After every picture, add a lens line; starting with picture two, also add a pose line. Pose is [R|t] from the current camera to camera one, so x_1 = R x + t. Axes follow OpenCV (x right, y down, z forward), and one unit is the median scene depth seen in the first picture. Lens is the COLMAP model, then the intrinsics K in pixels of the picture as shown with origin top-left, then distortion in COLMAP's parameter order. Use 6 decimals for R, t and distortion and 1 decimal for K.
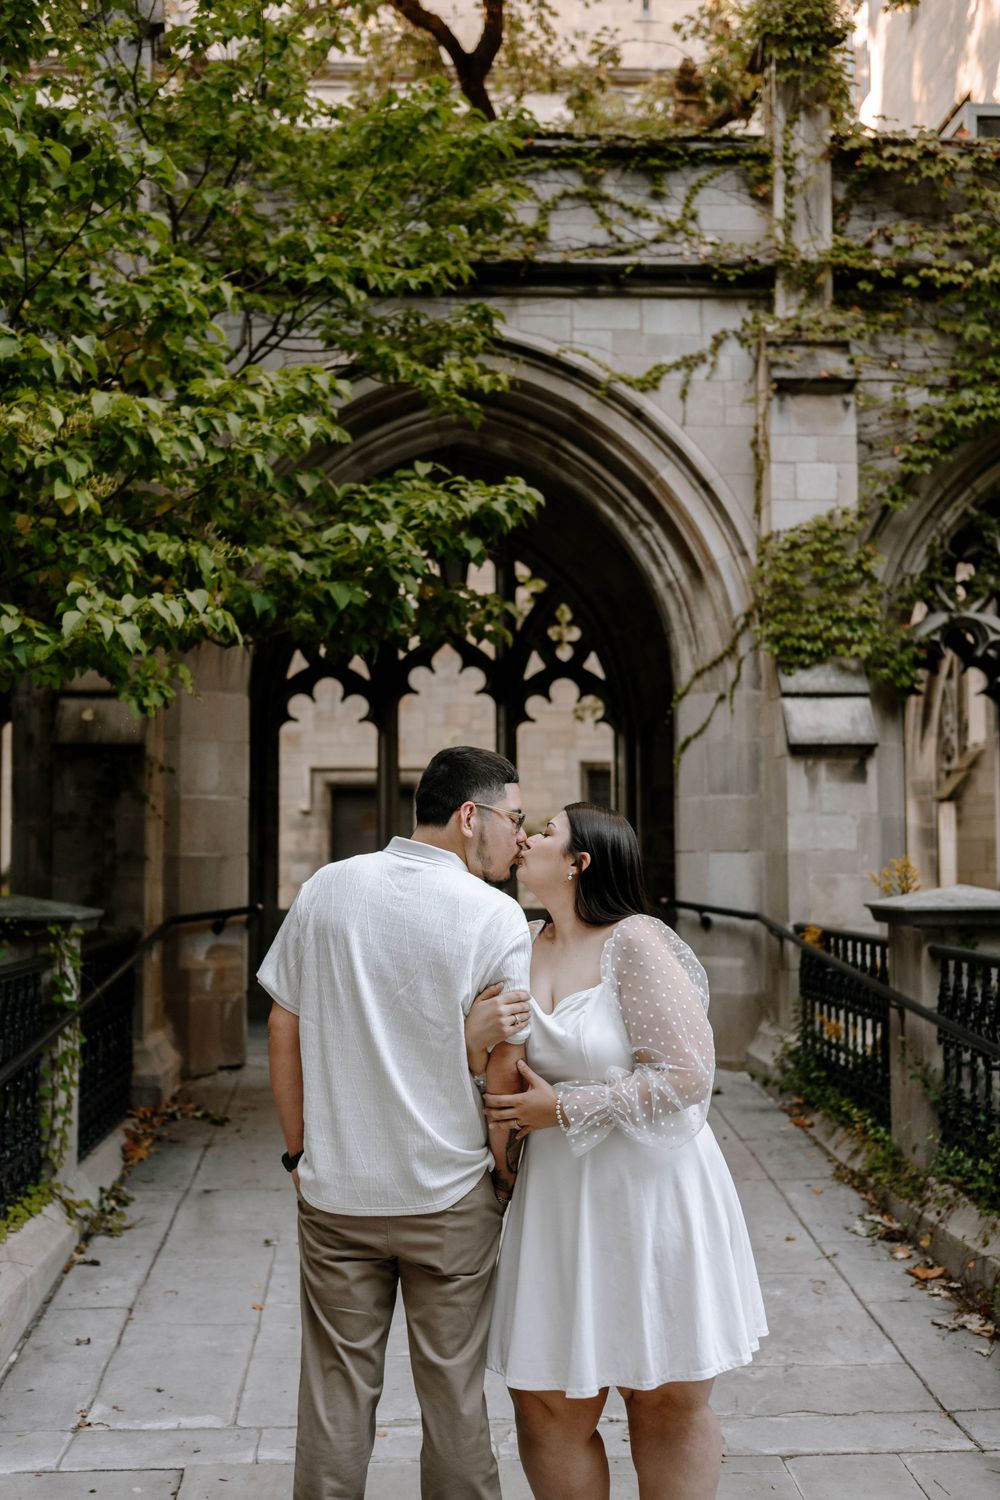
lens RADIAL K [[1767.6, 0, 481.4], [0, 1767.6, 755.5], [0, 0, 1]] dist [0.004535, 0.000000]
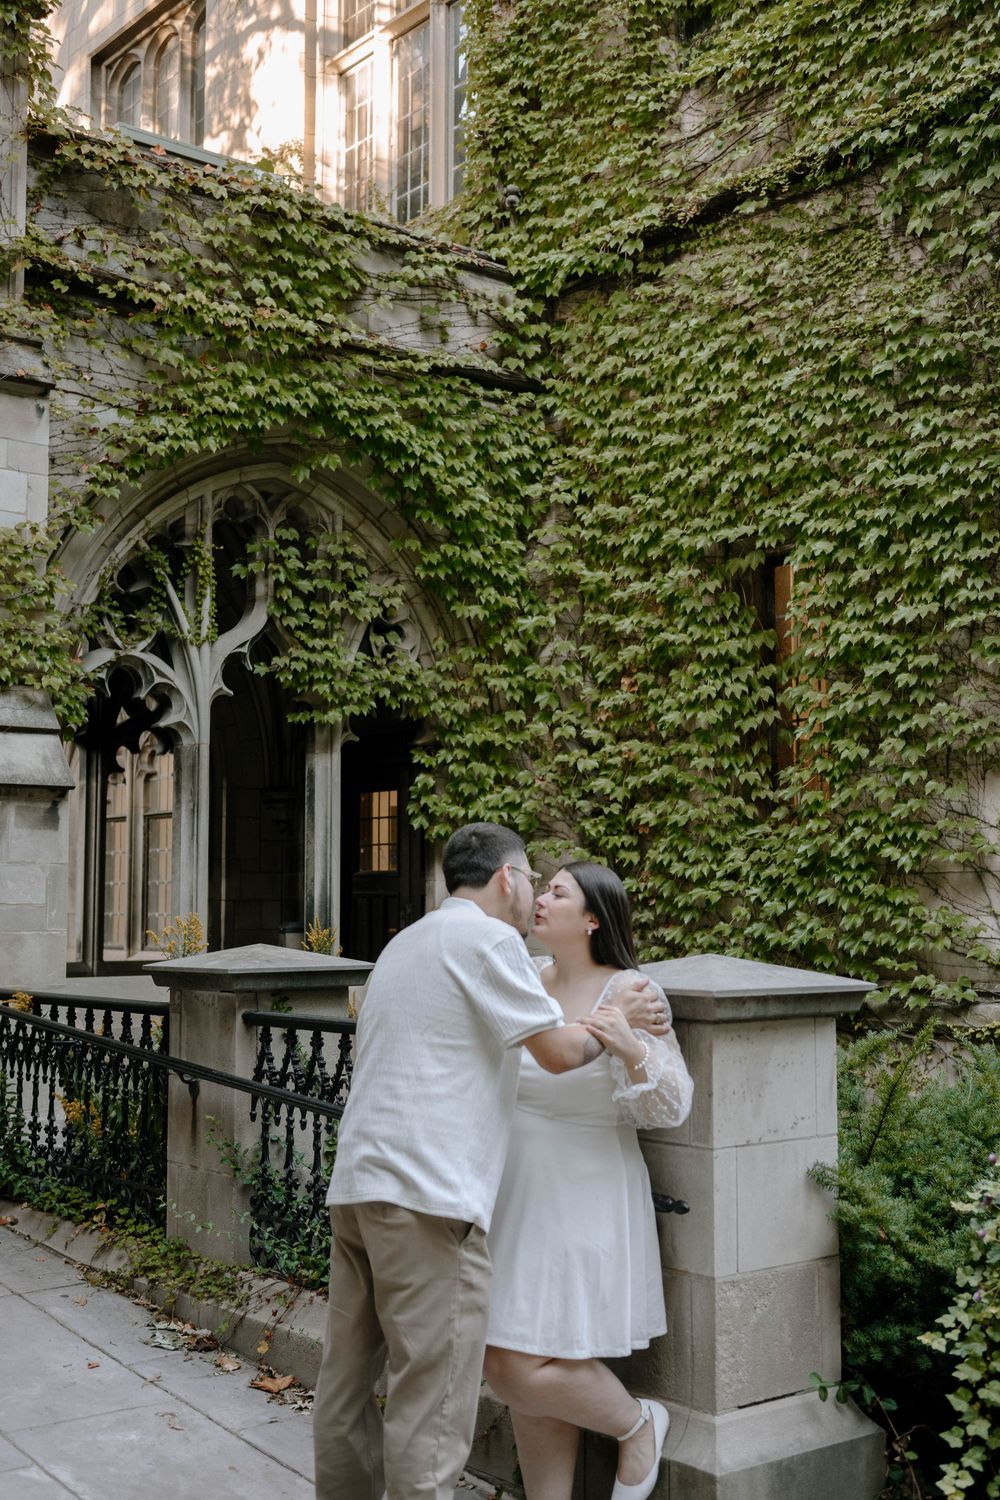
lens RADIAL K [[1767.6, 0, 503.9], [0, 1767.6, 747.5], [0, 0, 1]] dist [0.004535, 0.000000]
pose [[0.805989, 0.053724, 0.589487, -0.124019], [-0.032863, 0.998398, -0.046059, 0.007381], [-0.591017, 0.017750, 0.806464, 0.131159]]
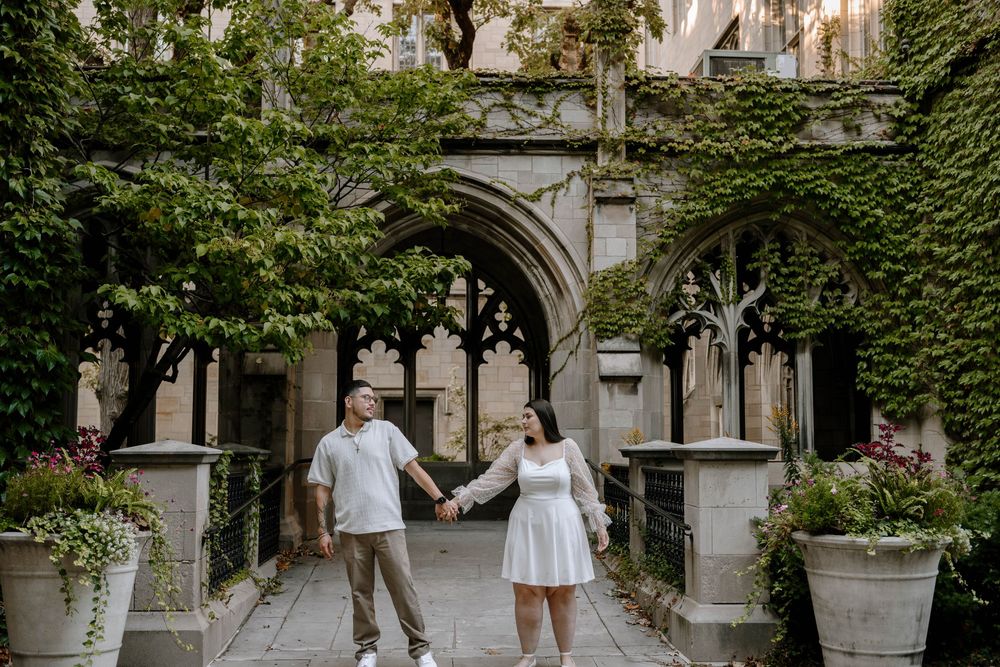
lens RADIAL K [[1178.4, 0, 493.0], [0, 1178.4, 345.9], [0, 0, 1]] dist [0.004535, 0.000000]
pose [[0.999990, 0.003989, 0.002104, 0.044066], [-0.003922, 0.999515, -0.030891, 0.001521], [-0.002226, 0.030882, 0.999521, -0.347965]]
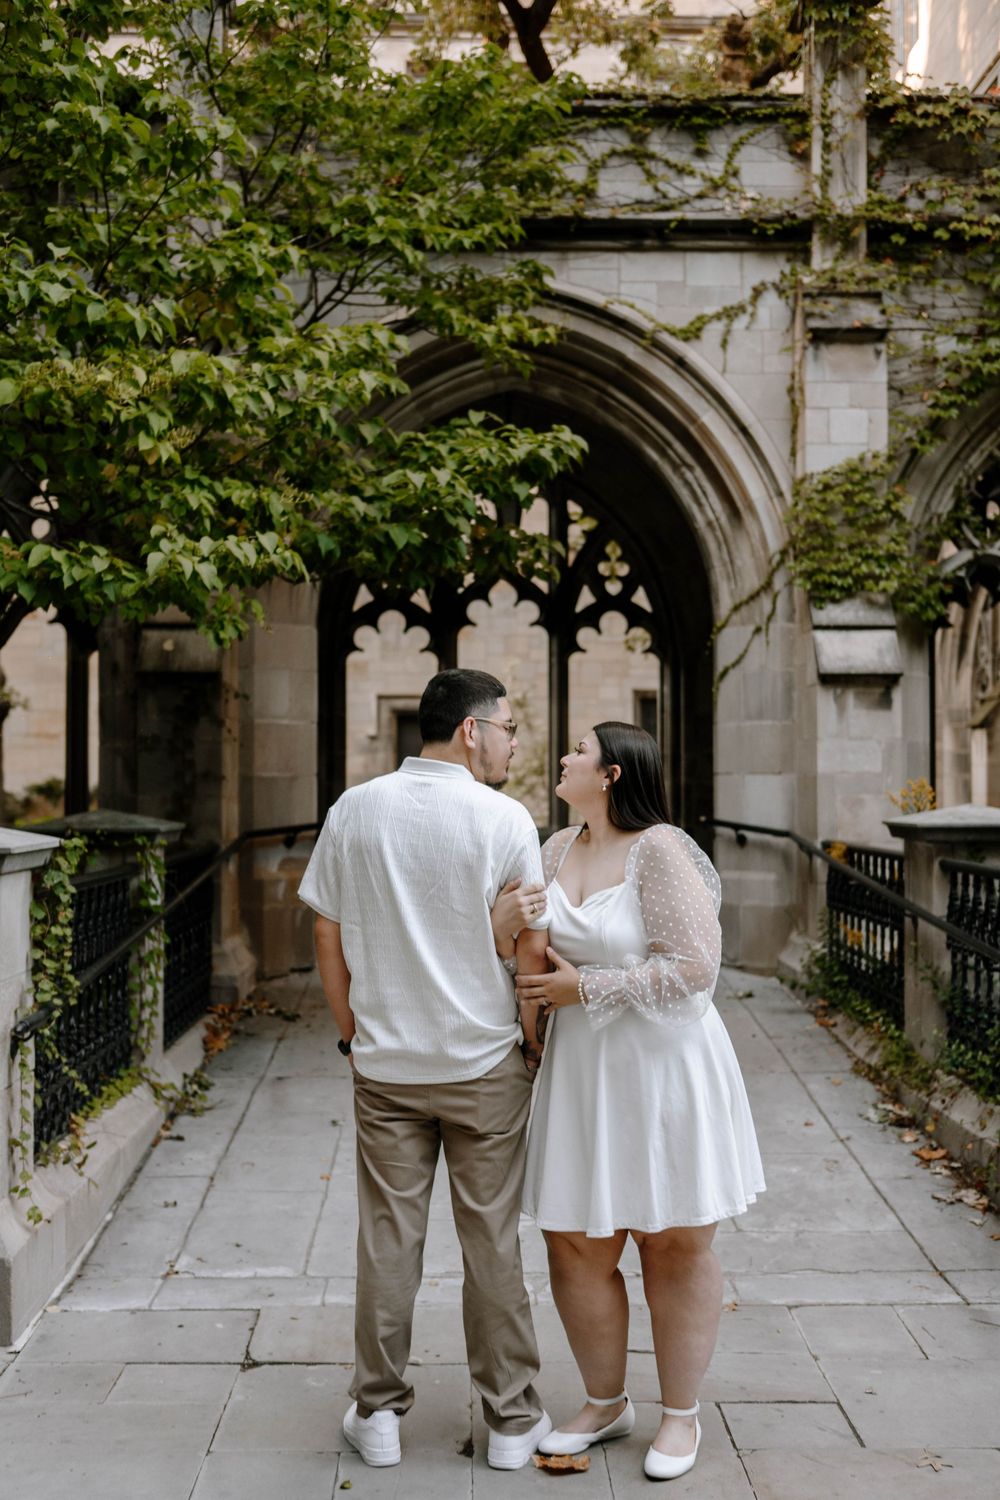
lens RADIAL K [[1767.6, 0, 517.5], [0, 1767.6, 748.1], [0, 0, 1]] dist [0.004535, 0.000000]
pose [[0.999852, 0.002937, -0.016937, 0.009317], [-0.002356, 0.999411, 0.034231, 0.002049], [0.017027, -0.034186, 0.999270, -0.067586]]
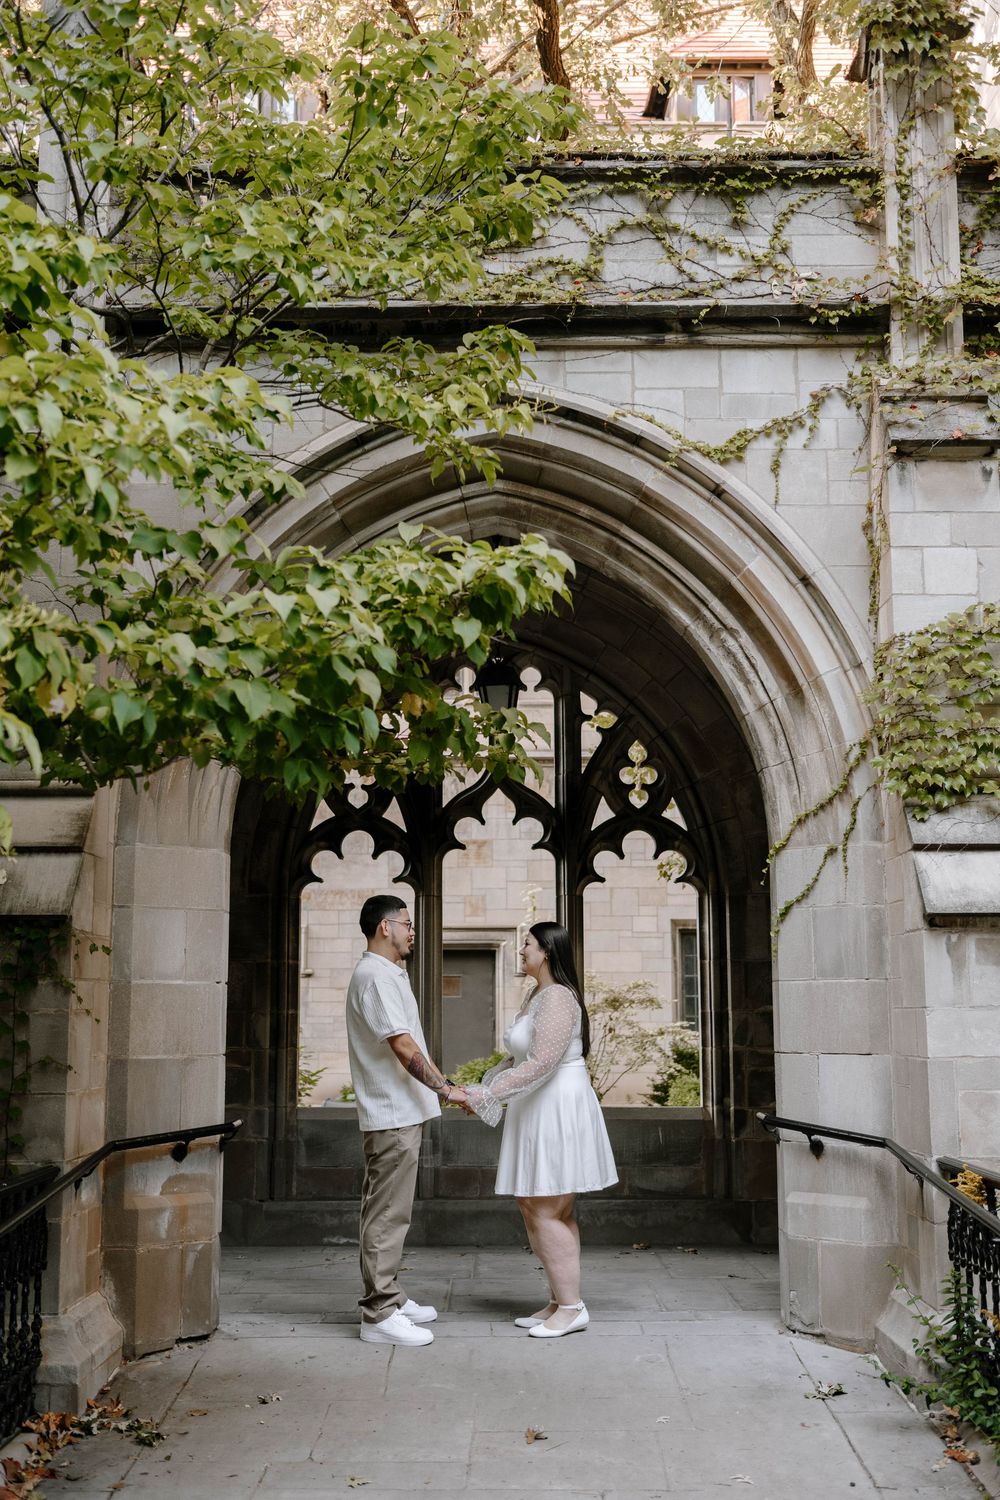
lens RADIAL K [[1767.6, 0, 499.2], [0, 1767.6, 730.8], [0, 0, 1]] dist [0.004535, 0.000000]
pose [[0.998711, -0.006717, -0.050316, 0.030373], [0.001581, 0.994843, -0.101418, -0.007342], [0.050738, 0.101207, 0.993571, 0.224735]]
